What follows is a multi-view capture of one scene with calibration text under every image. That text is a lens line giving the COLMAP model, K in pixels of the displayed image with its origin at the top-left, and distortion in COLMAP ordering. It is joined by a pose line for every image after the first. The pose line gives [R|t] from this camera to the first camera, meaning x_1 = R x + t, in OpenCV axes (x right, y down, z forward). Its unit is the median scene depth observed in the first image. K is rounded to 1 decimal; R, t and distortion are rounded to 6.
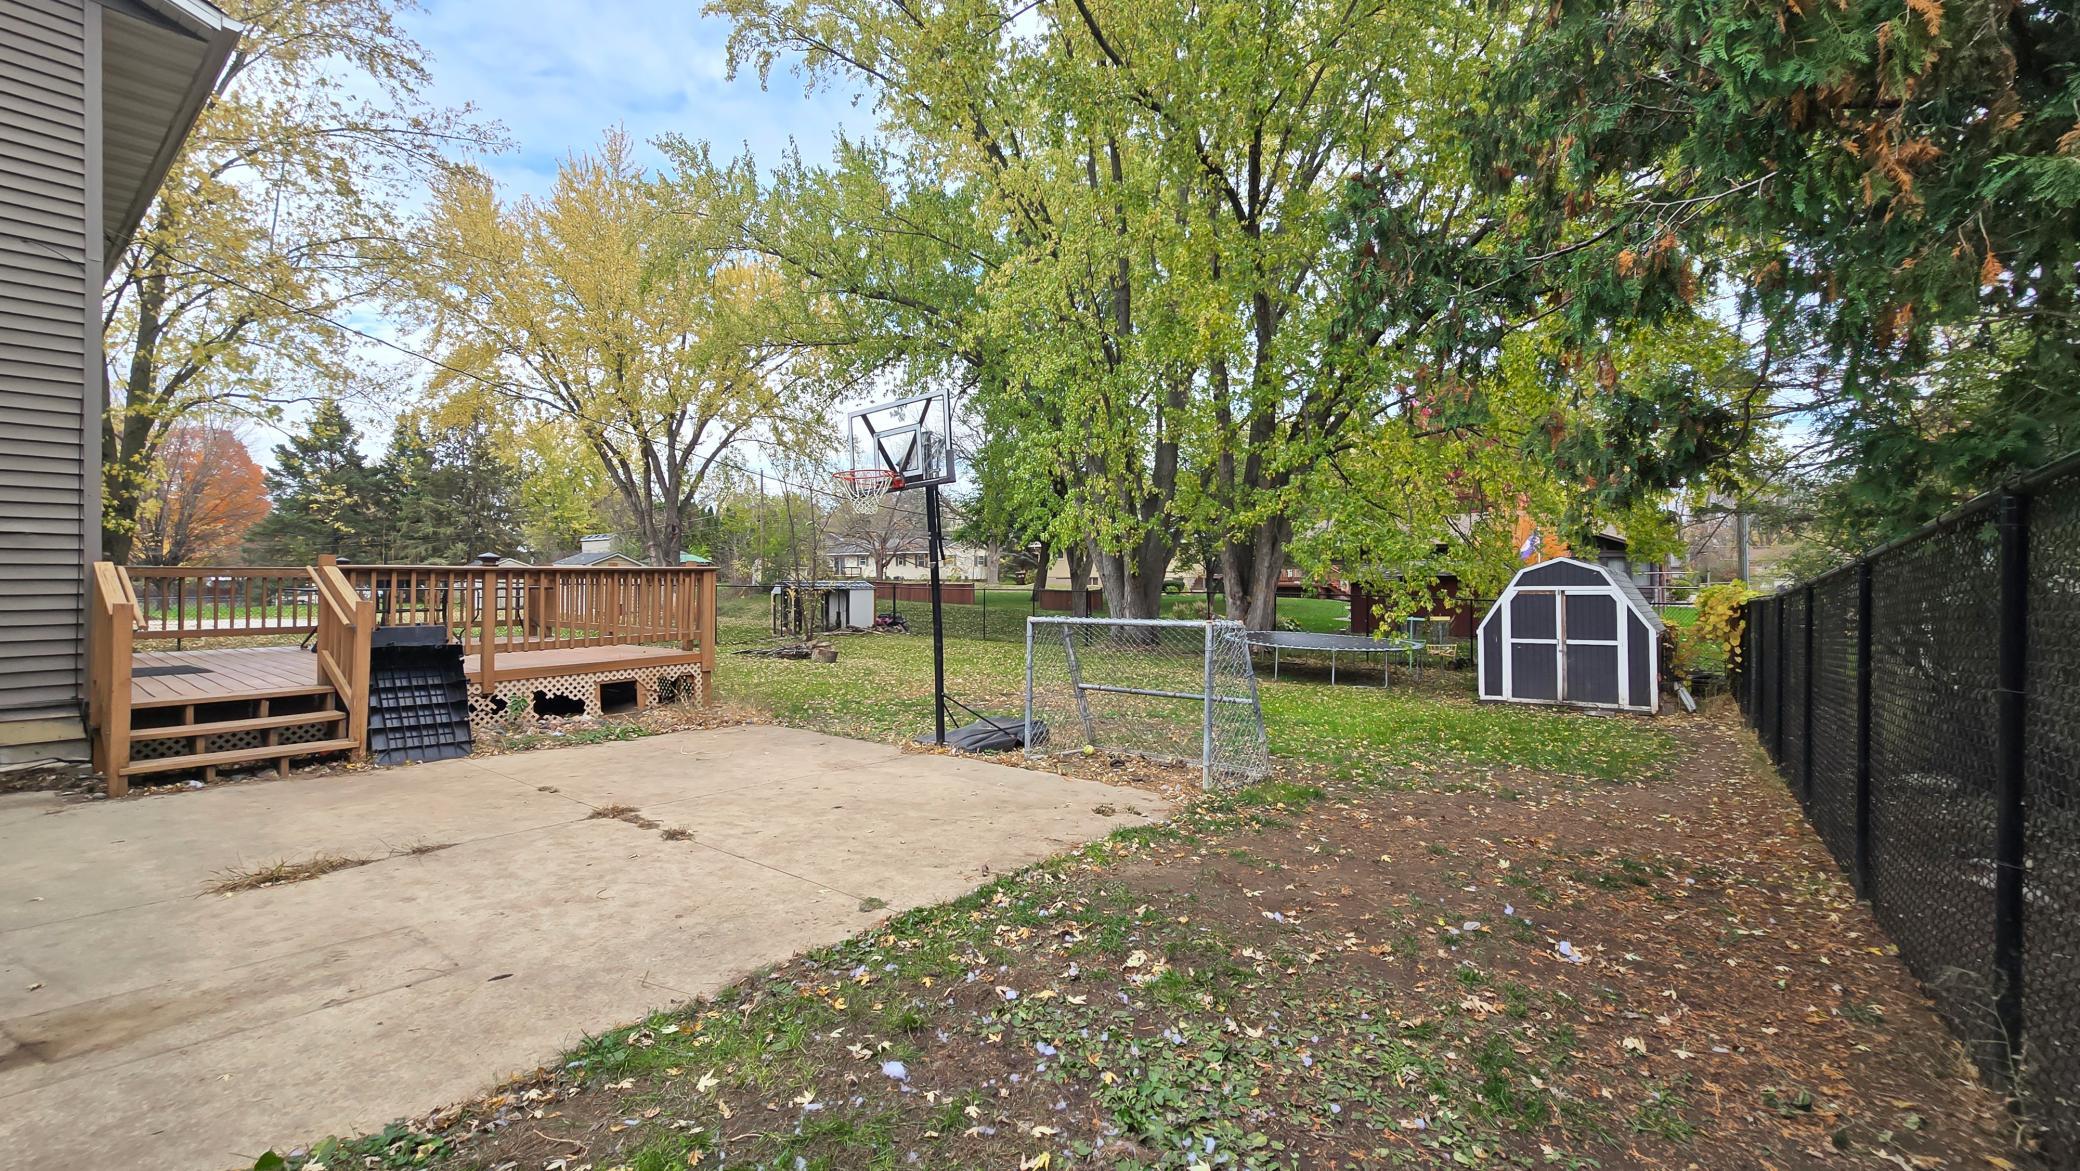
lens RADIAL K [[919.6, 0, 1033.3], [0, 919.6, 537.3], [0, 0, 1]] dist [-0.000738, 0.000031]
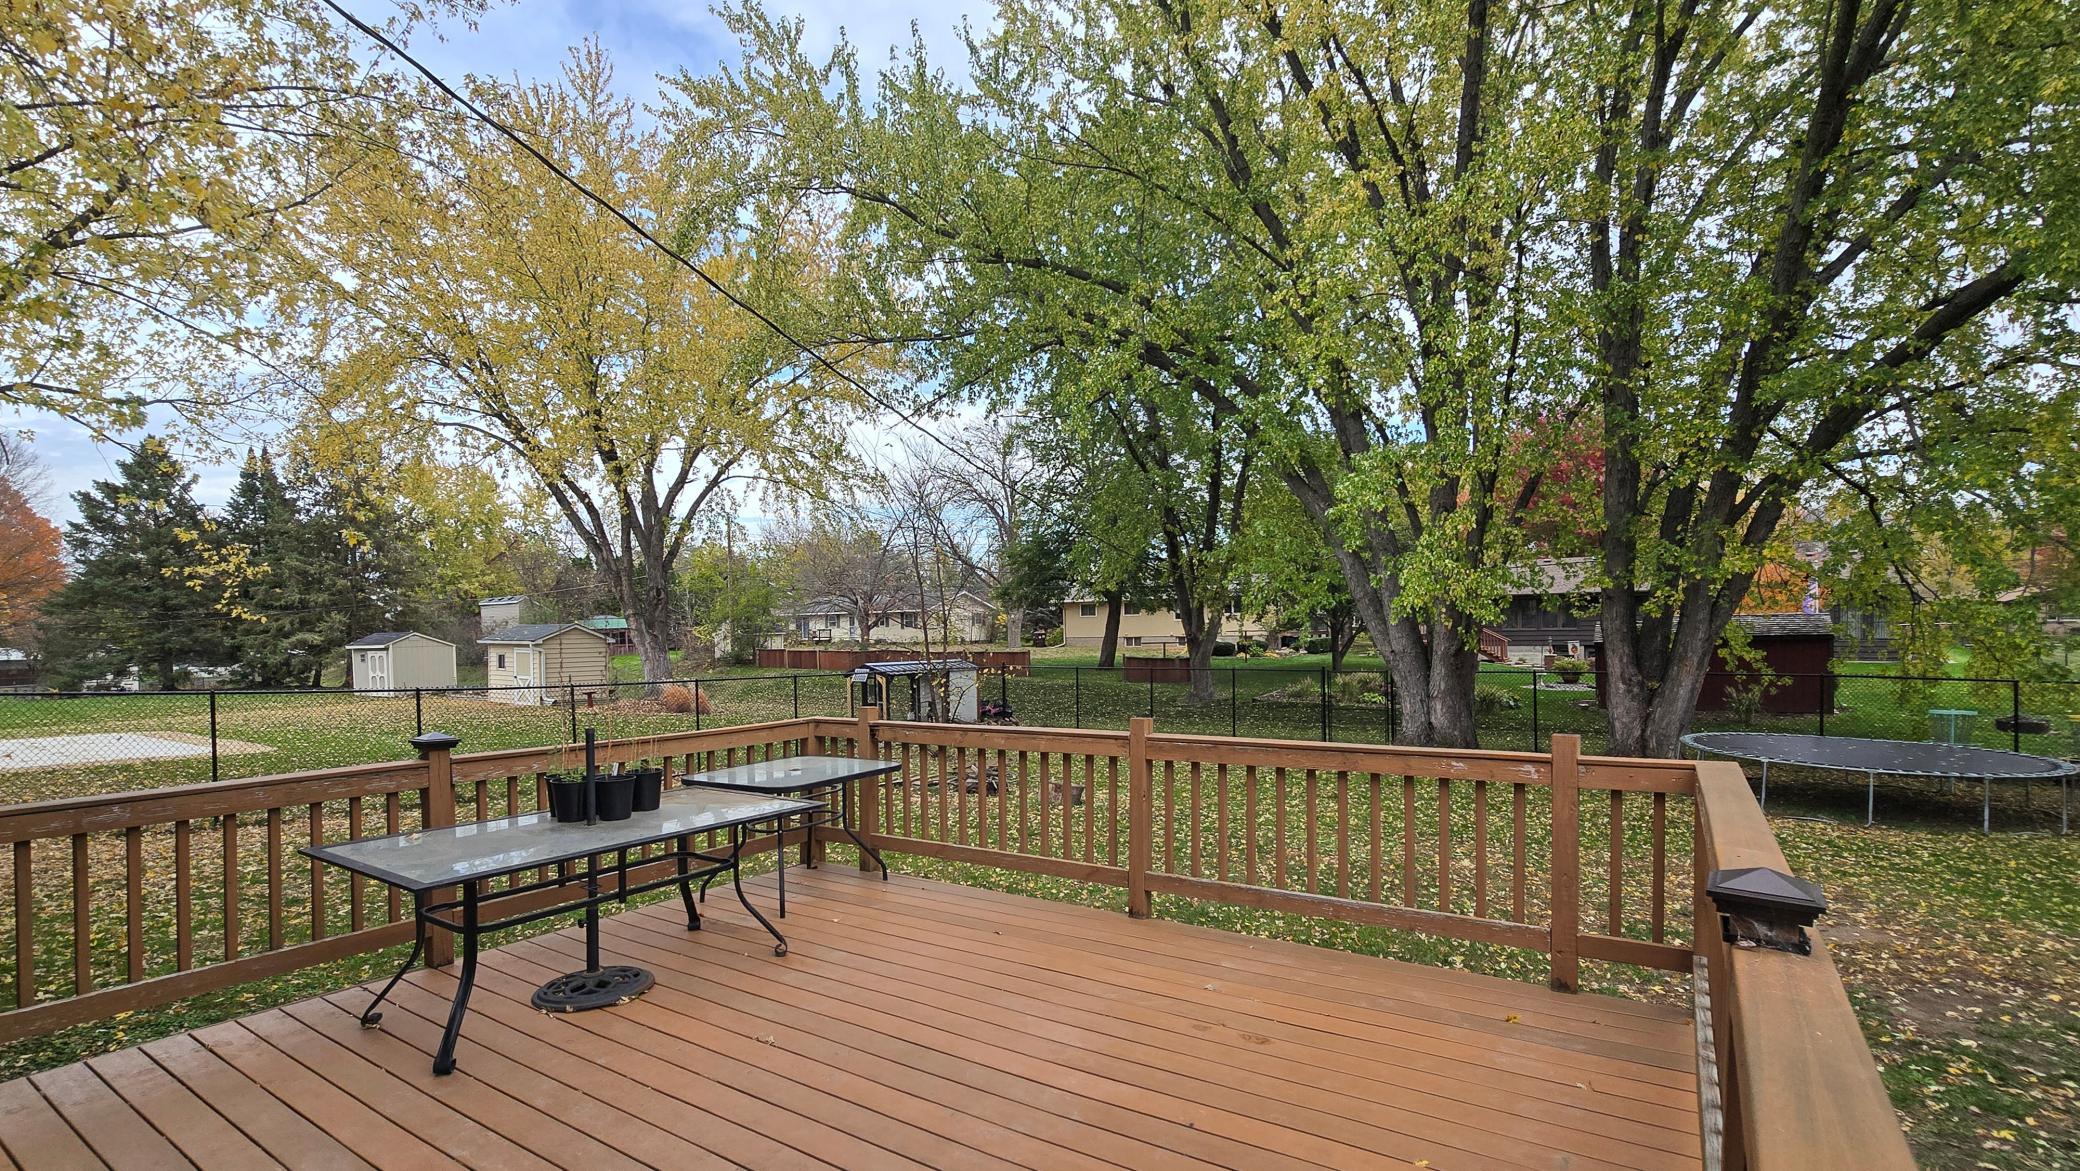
lens RADIAL K [[940.3, 0, 1041.9], [0, 940.3, 601.7], [0, 0, 1]] dist [-0.000892, -0.000284]
pose [[0.993565, -0.020318, 0.111430, -0.103967], [0.018429, 0.999669, 0.017958, -0.006644], [-0.111758, -0.015789, 0.993610, 0.117581]]
